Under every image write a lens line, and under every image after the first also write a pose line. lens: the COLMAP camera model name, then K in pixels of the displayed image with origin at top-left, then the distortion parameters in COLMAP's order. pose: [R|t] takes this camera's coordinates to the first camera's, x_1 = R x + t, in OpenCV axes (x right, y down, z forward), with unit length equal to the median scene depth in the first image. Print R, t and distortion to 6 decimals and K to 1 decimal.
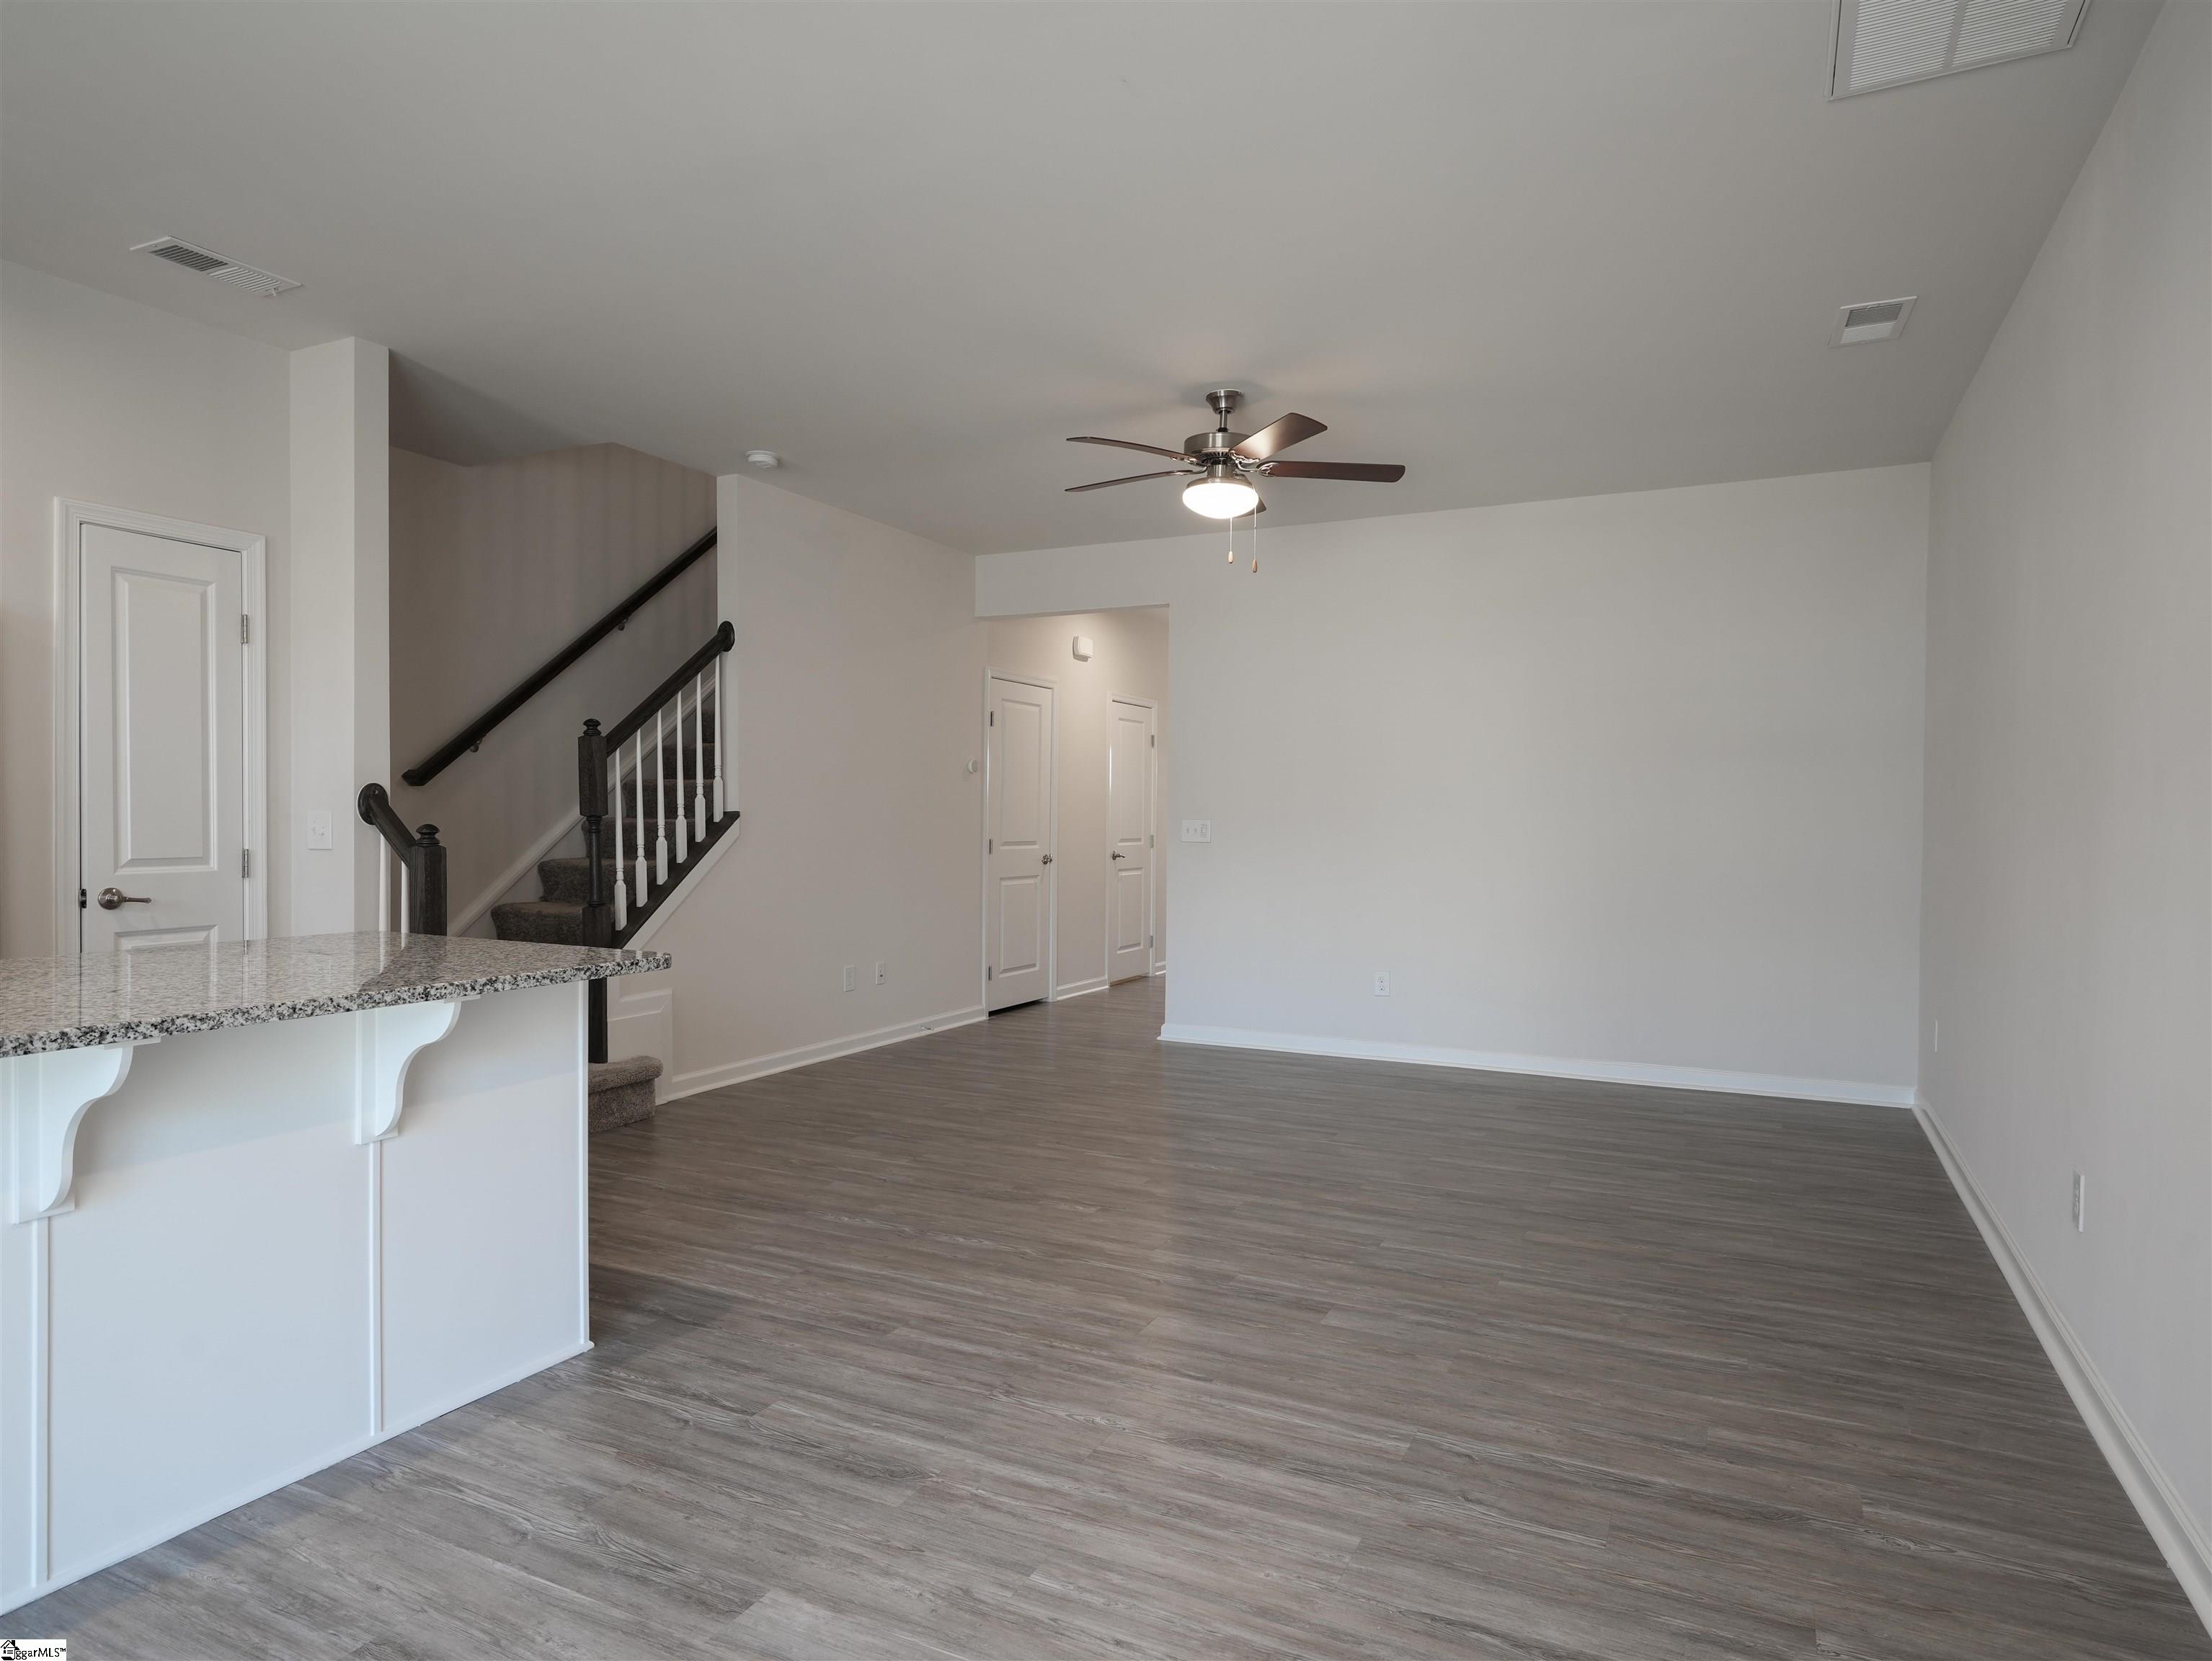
lens RADIAL K [[1275.3, 0, 1105.3], [0, 1275.3, 826.0], [0, 0, 1]] dist [0.004424, 0.001085]
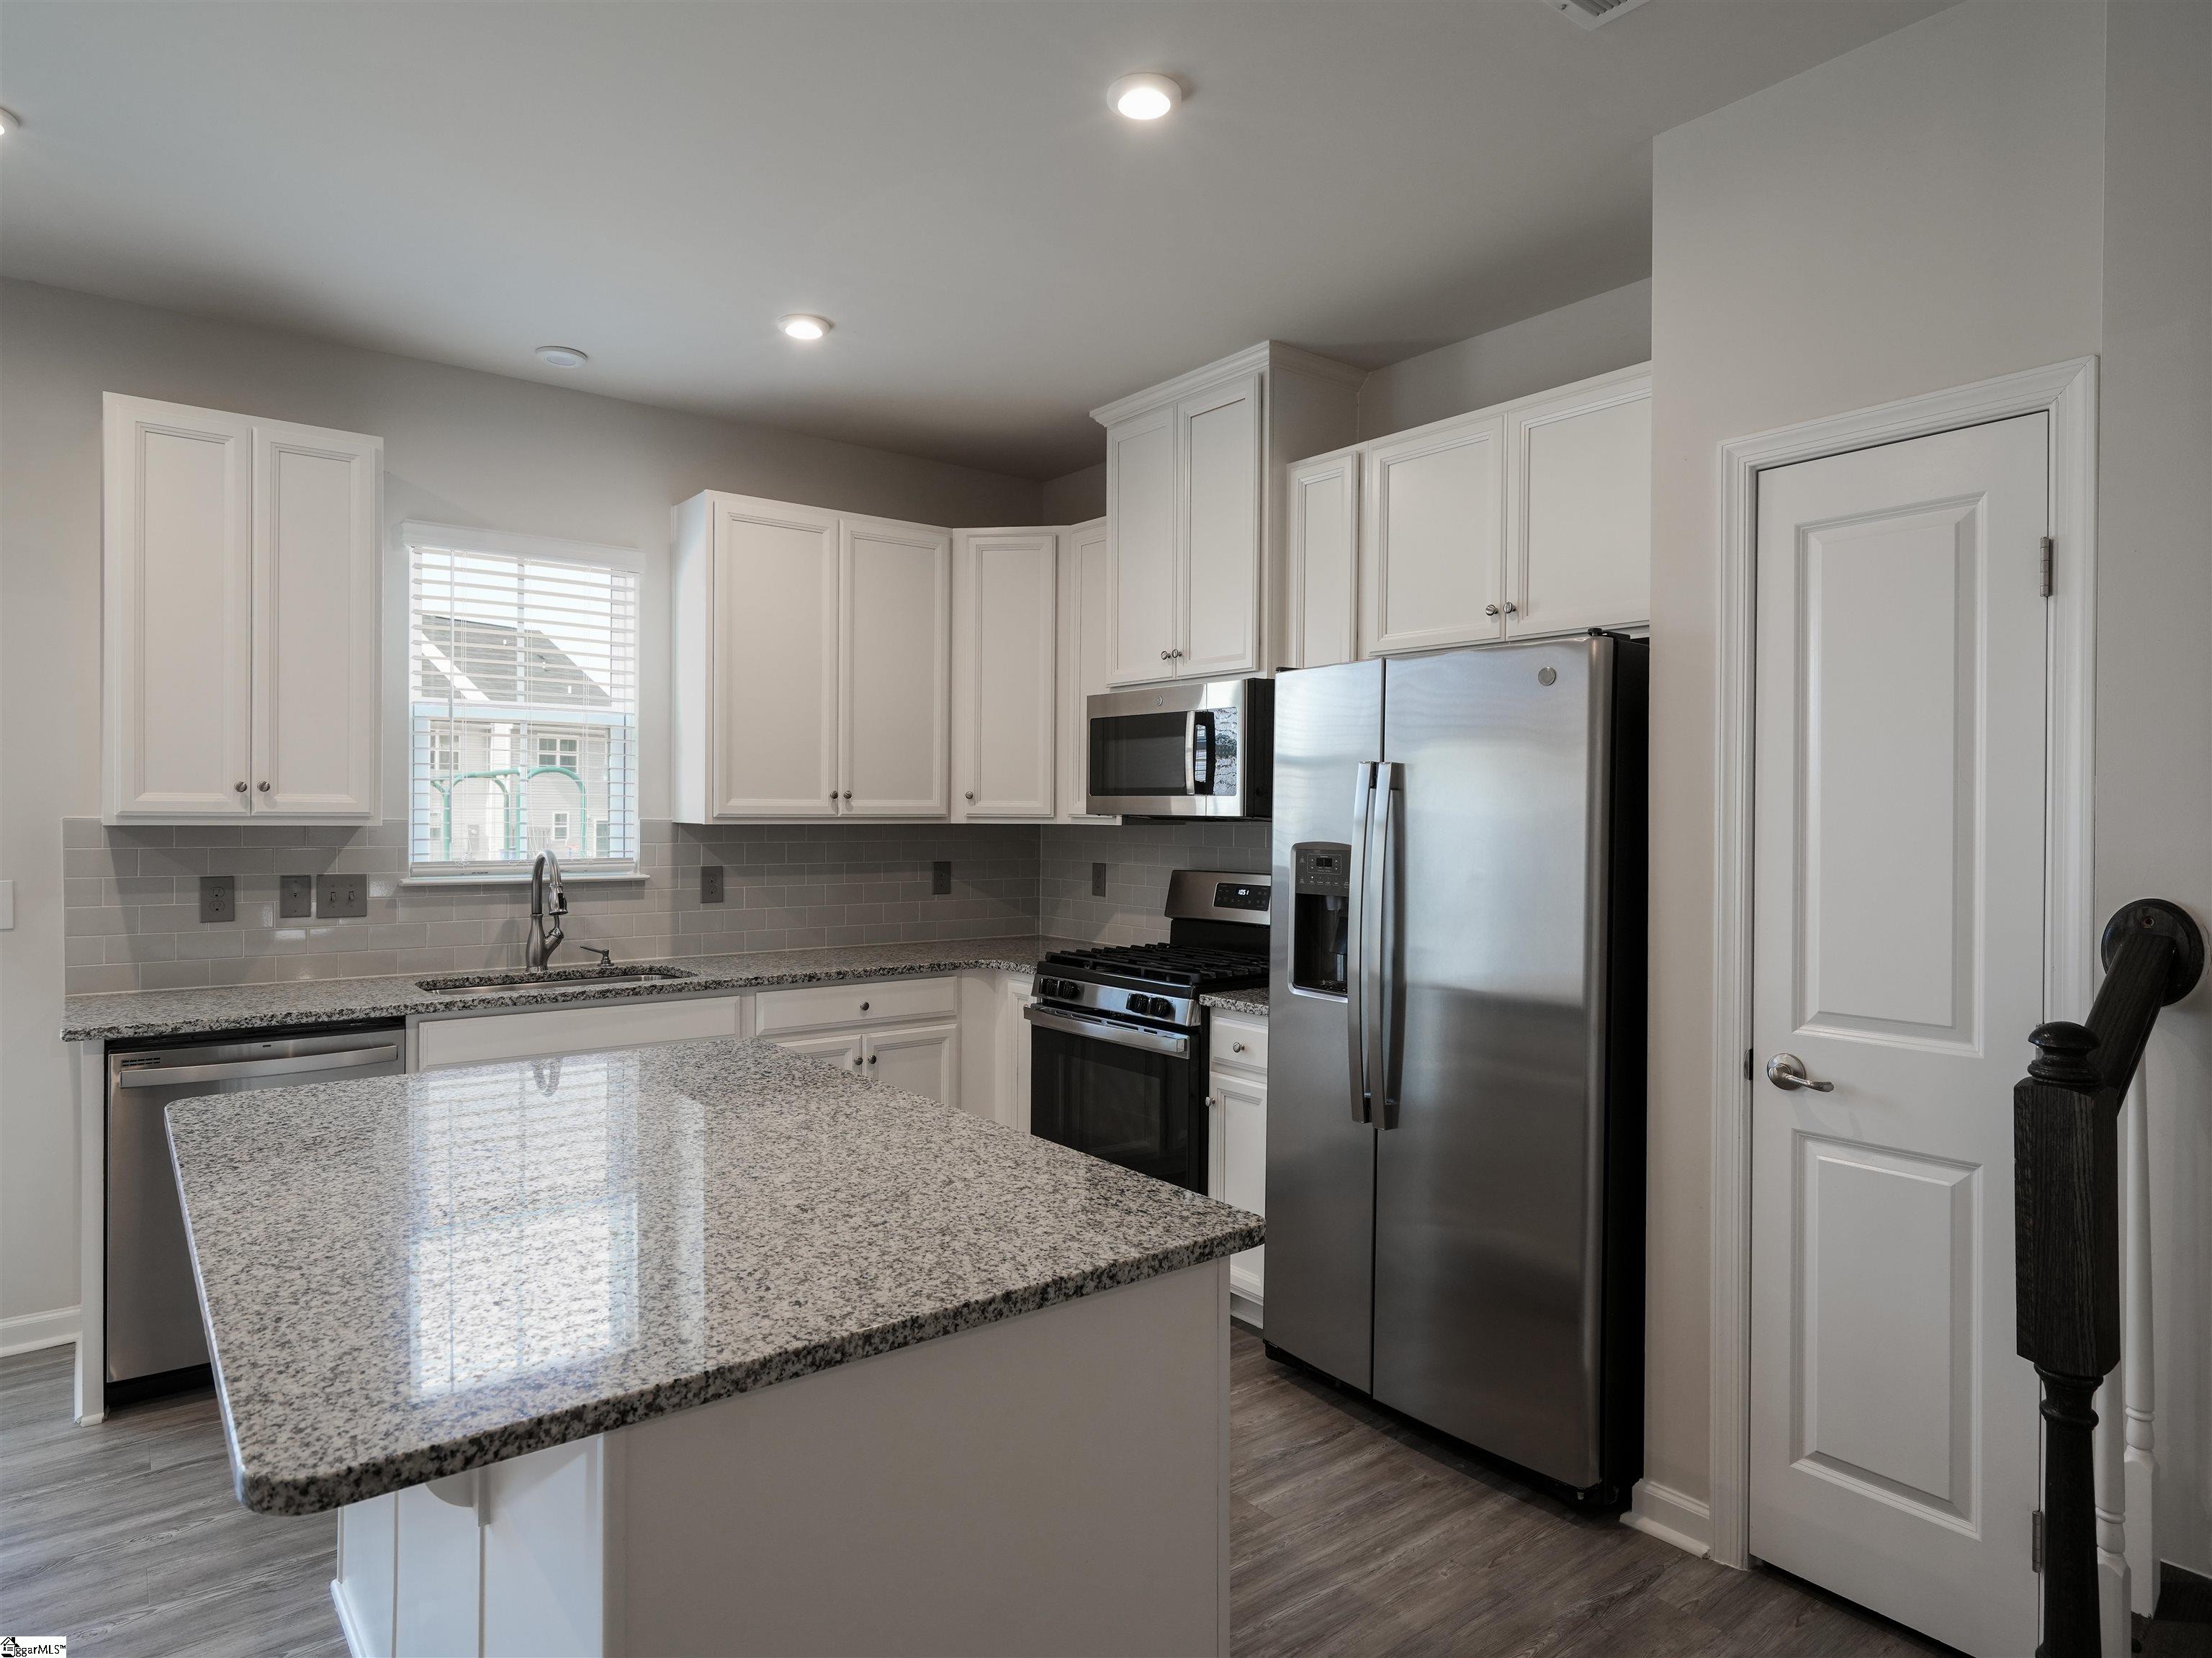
lens RADIAL K [[1275.0, 0, 1103.4], [0, 1275.0, 827.8], [0, 0, 1]] dist [0.004424, 0.001085]
pose [[-0.429195, -0.002767, -0.903208, -0.087389], [-0.015891, 0.999864, 0.004489, -0.056551], [0.903072, 0.016279, -0.429180, 0.951653]]
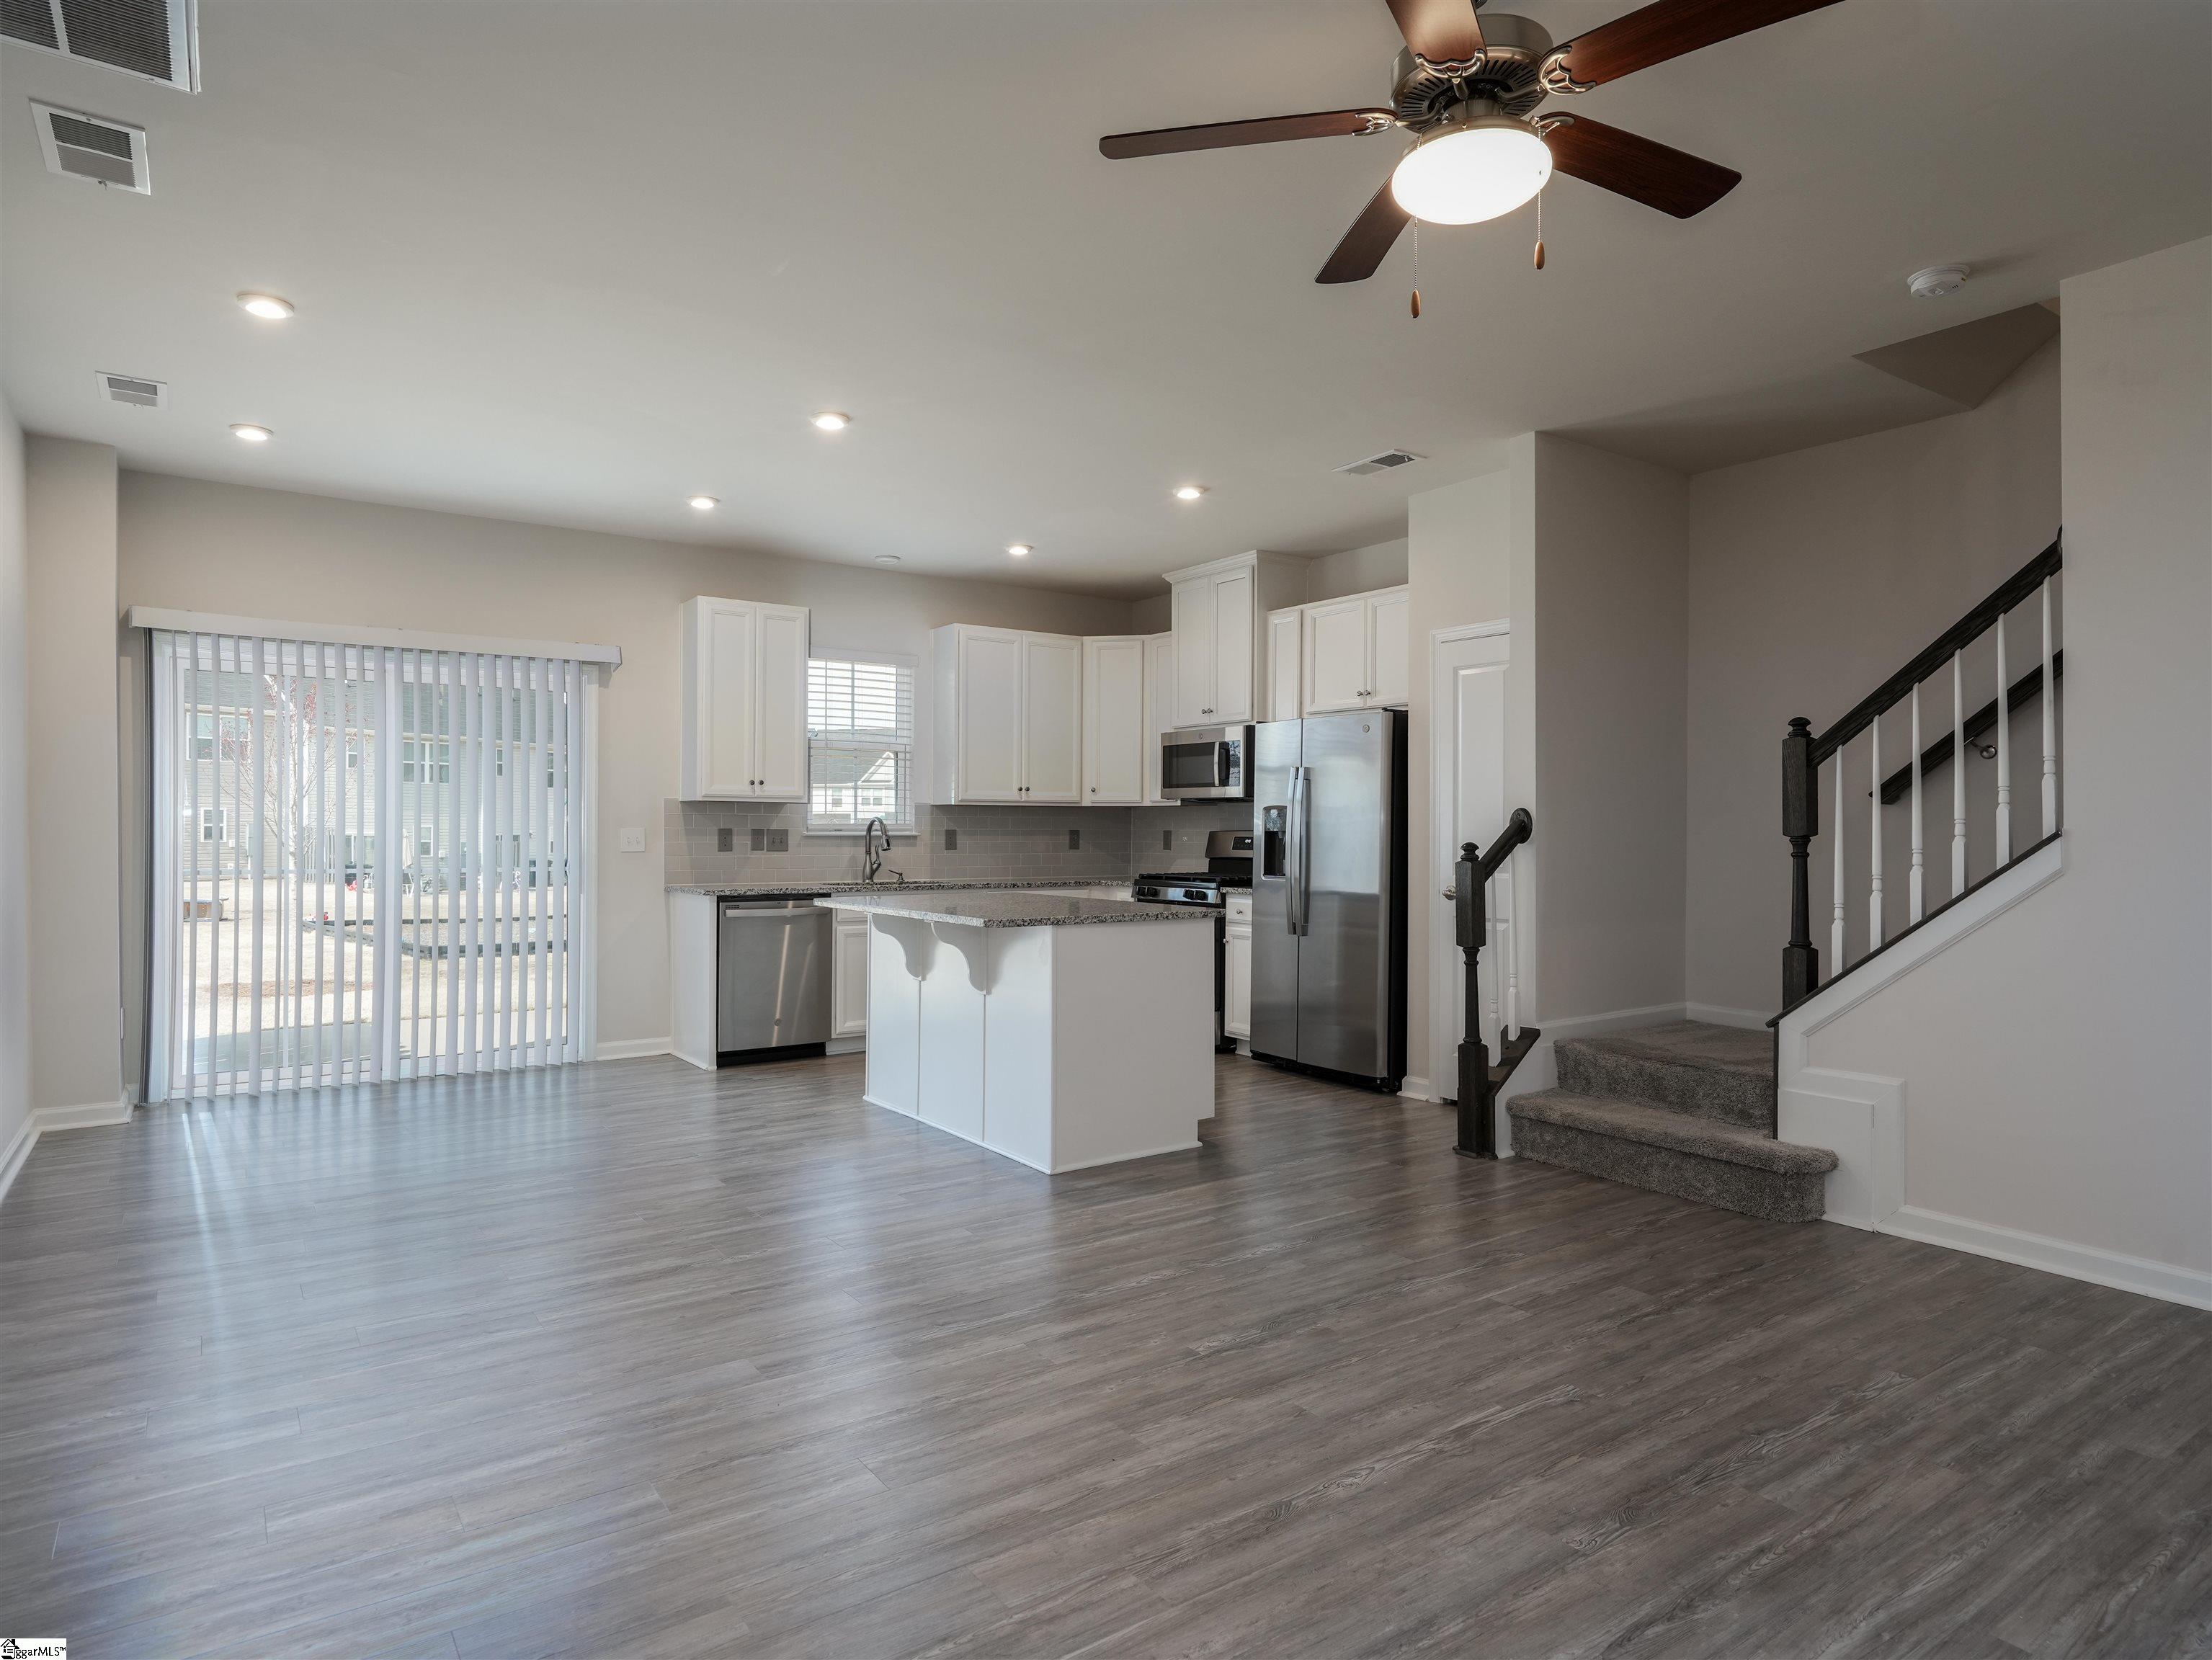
lens RADIAL K [[1275.1, 0, 1111.6], [0, 1275.1, 835.8], [0, 0, 1]] dist [0.004424, 0.001085]
pose [[-0.466313, -0.008758, -0.884576, 0.690916], [-0.013223, 0.999908, -0.002929, -0.000345], [0.884521, 0.010331, -0.466386, 1.312660]]
